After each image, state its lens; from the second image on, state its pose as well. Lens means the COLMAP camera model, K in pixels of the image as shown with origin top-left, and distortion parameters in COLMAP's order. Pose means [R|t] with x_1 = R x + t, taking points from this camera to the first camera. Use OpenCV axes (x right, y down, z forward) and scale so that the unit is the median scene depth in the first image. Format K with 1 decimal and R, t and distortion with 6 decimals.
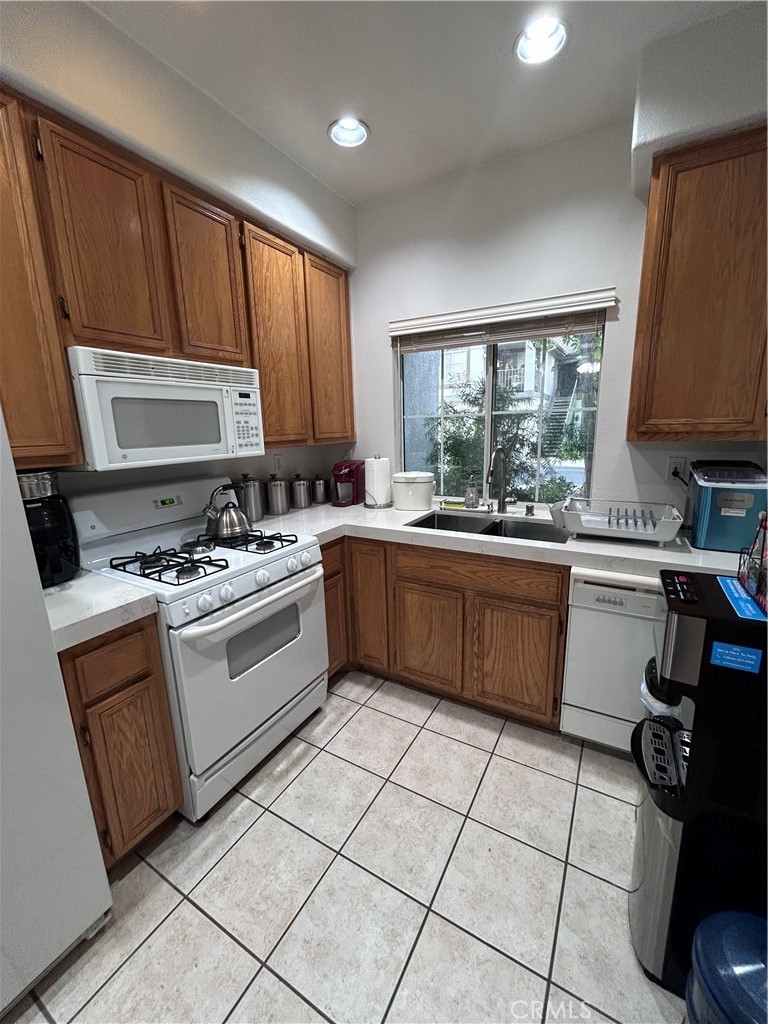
lens RADIAL K [[412.8, 0, 388.2], [0, 412.8, 511.0], [0, 0, 1]] dist [-0.000835, 0.000250]
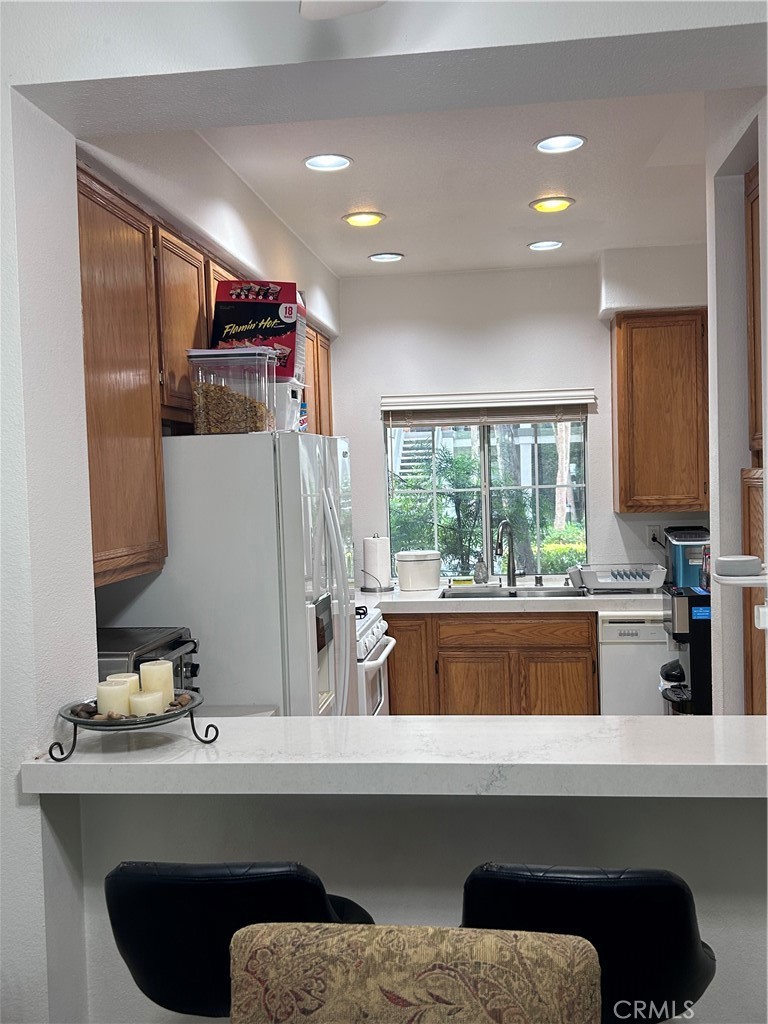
lens RADIAL K [[1014.0, 0, 383.1], [0, 1014.0, 512.8], [0, 0, 1]] dist [0.094315, 0.000000]
pose [[0.927249, -0.023294, 0.373720, -1.221268], [0.088125, 0.983605, -0.157341, 0.248101], [-0.363928, 0.178828, 0.914099, -1.537139]]
